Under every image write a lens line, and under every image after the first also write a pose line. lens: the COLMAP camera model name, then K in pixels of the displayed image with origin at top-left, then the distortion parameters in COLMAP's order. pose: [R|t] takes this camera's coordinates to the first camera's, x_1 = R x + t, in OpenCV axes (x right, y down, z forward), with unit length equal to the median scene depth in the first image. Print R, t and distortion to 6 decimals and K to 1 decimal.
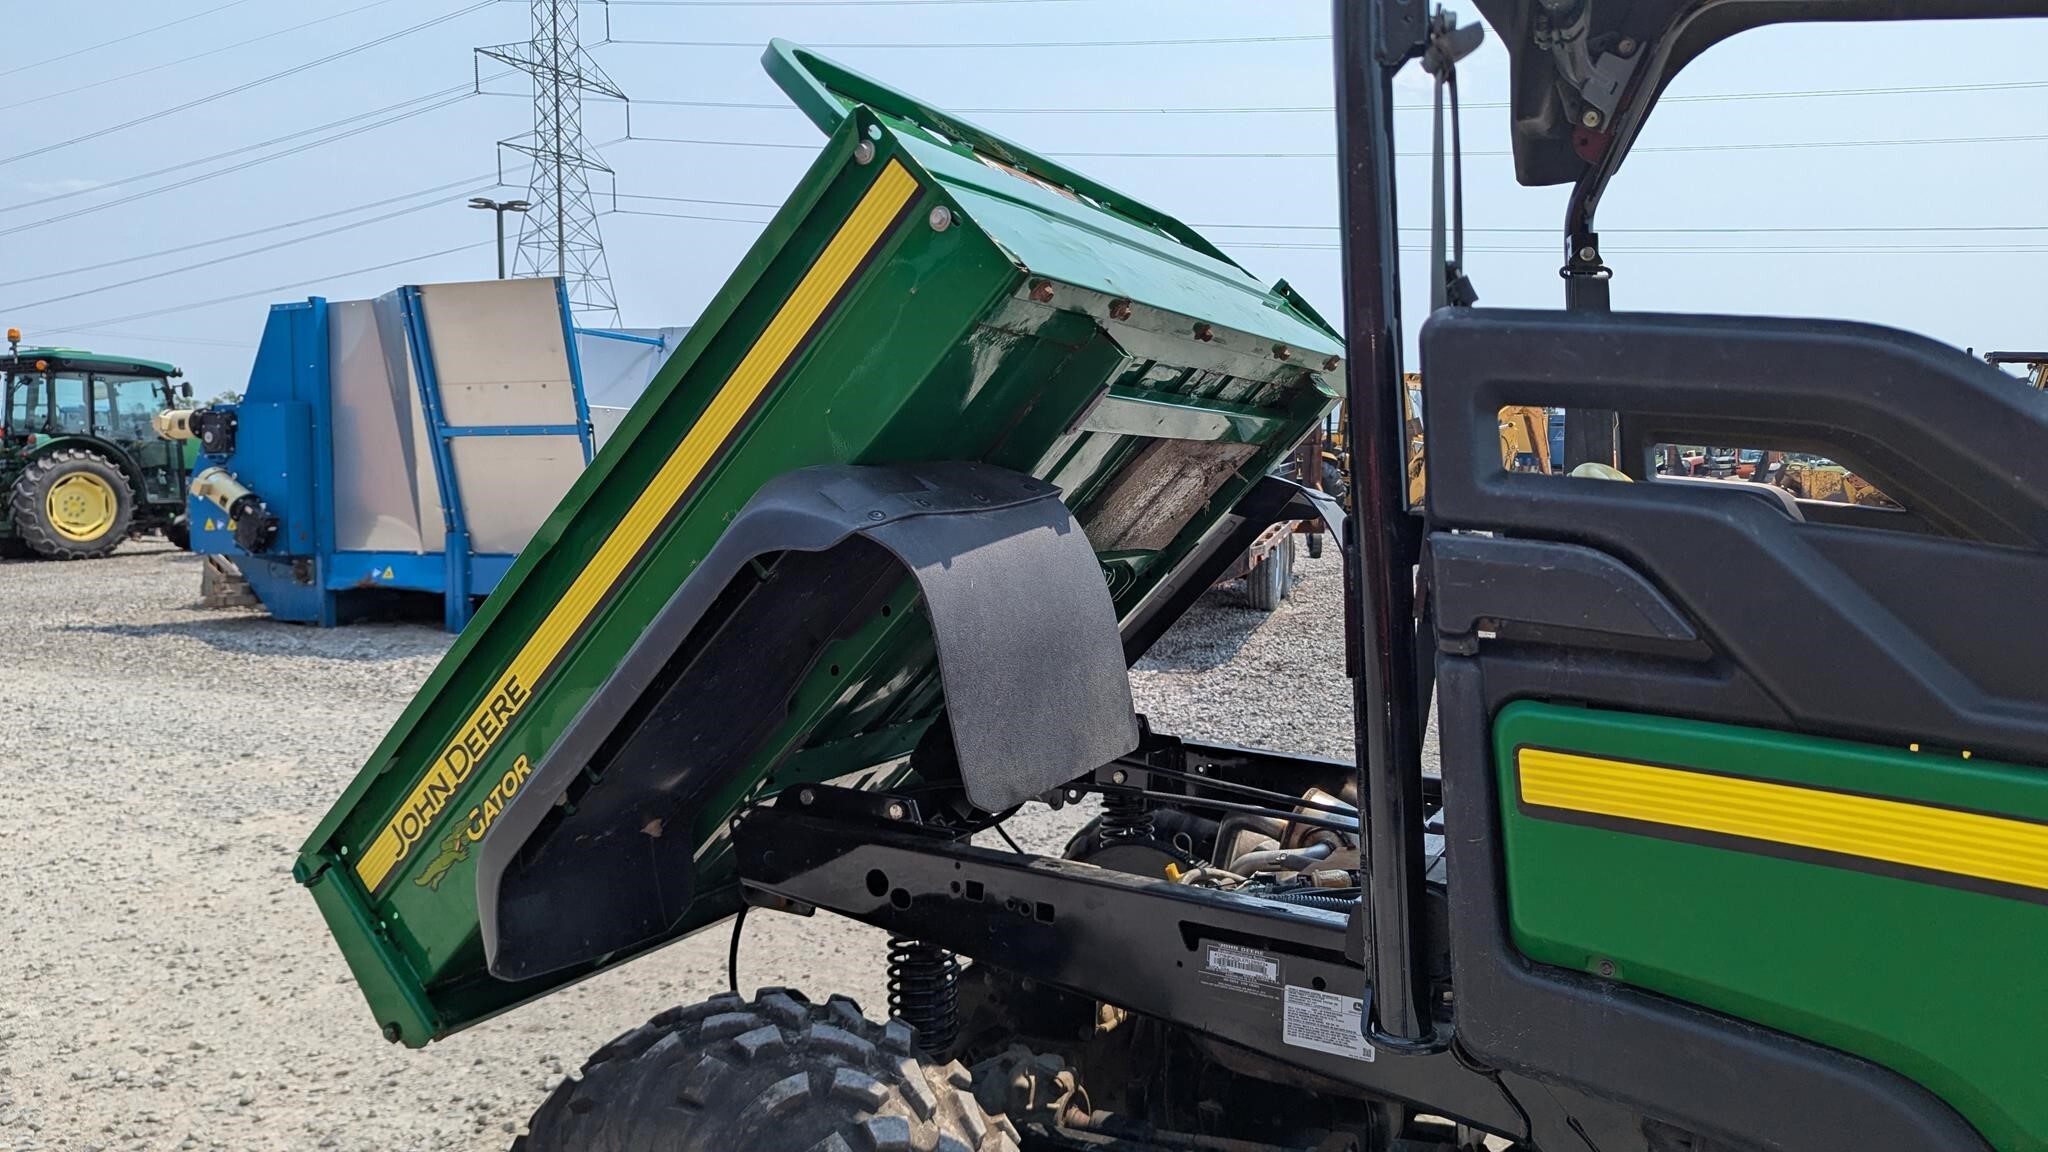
lens RADIAL K [[1460.2, 0, 1031.8], [0, 1460.2, 556.8], [0, 0, 1]] dist [0.068245, -0.073436]
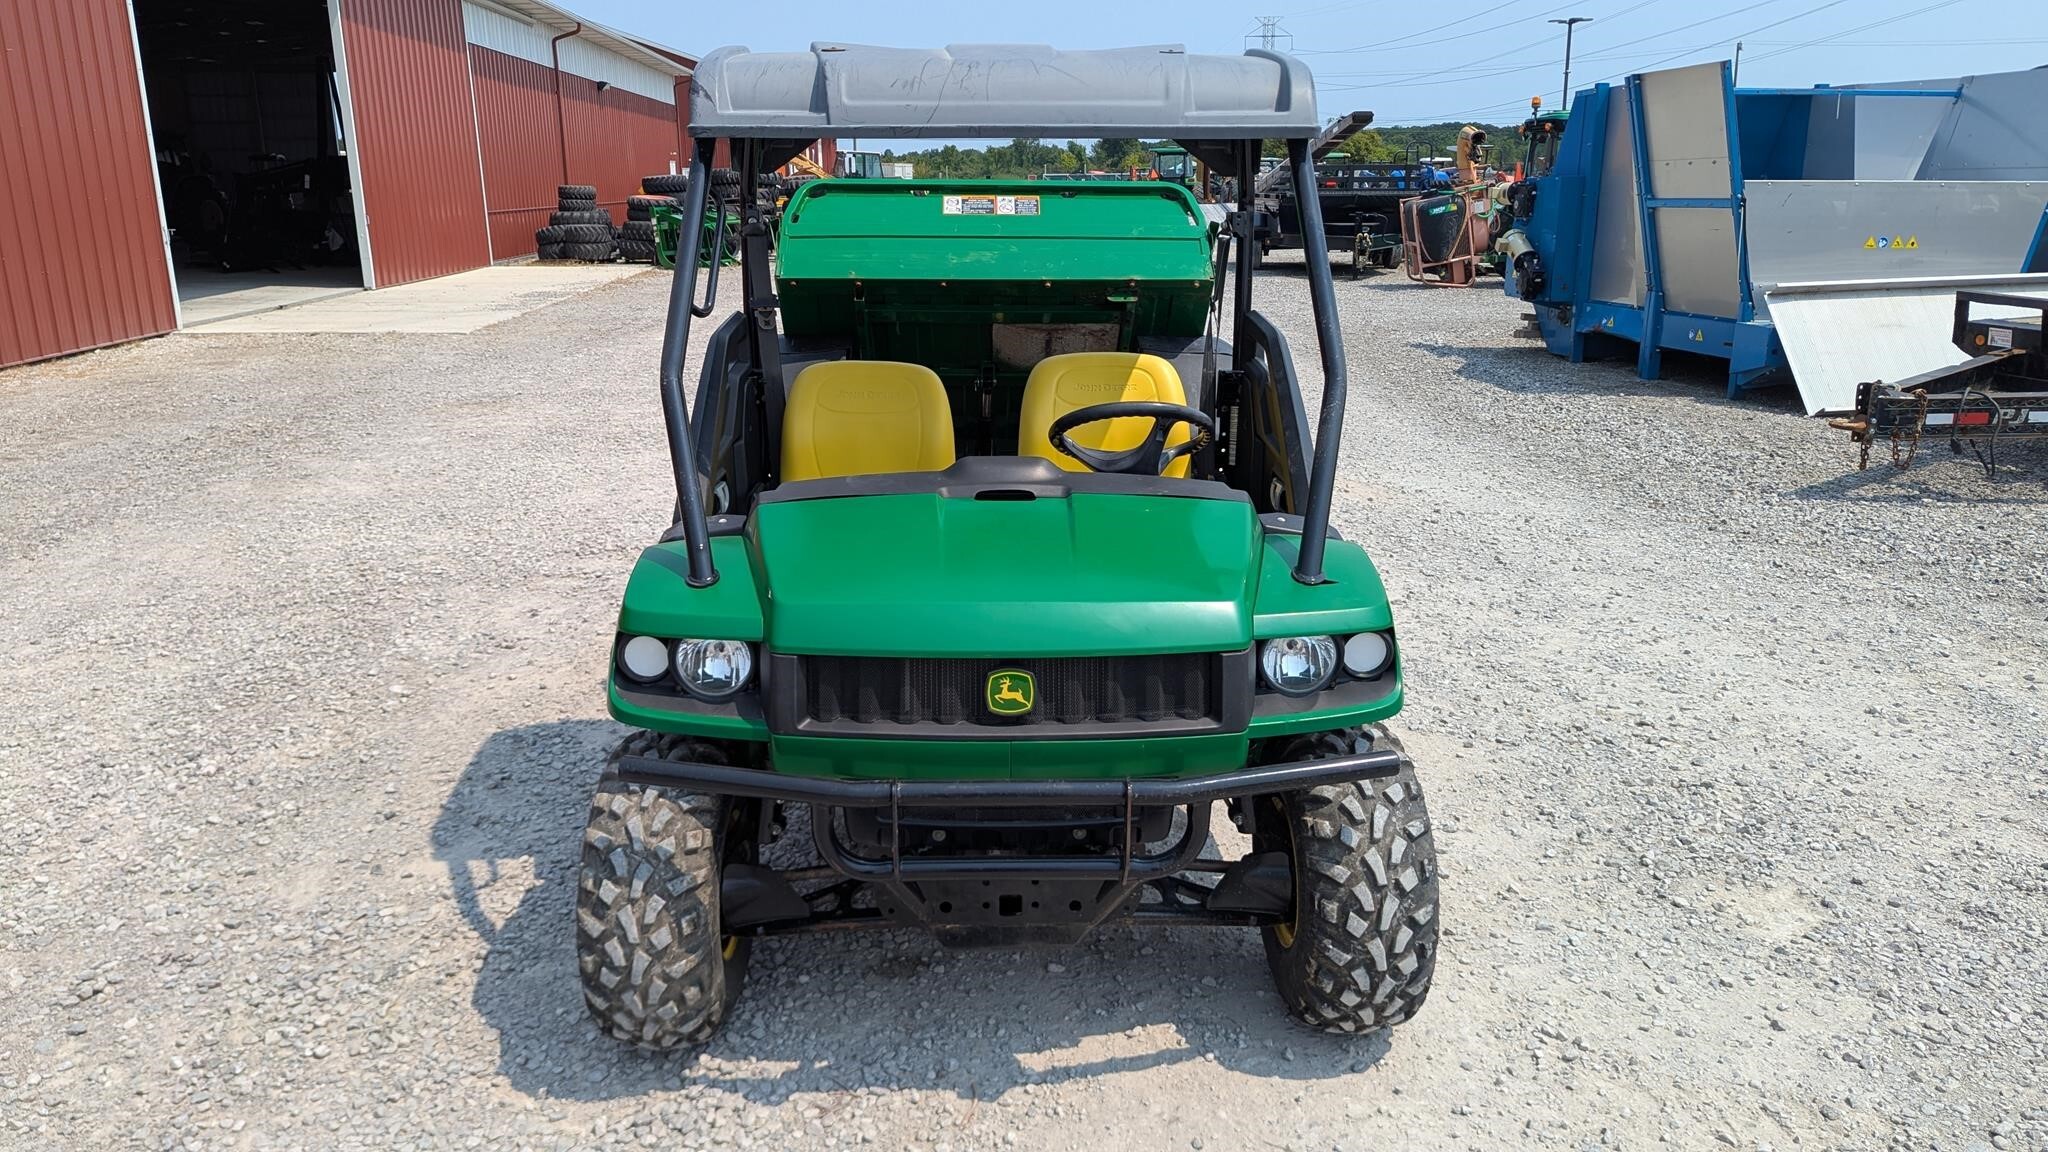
lens RADIAL K [[1458.1, 0, 1042.3], [0, 1458.1, 571.9], [0, 0, 1]] dist [0.064509, -0.064311]
pose [[0.494781, 0.219113, -0.840941, 0.416764], [-0.045719, 0.972914, 0.226600, -0.043831], [0.867814, -0.073670, 0.491398, -0.014011]]
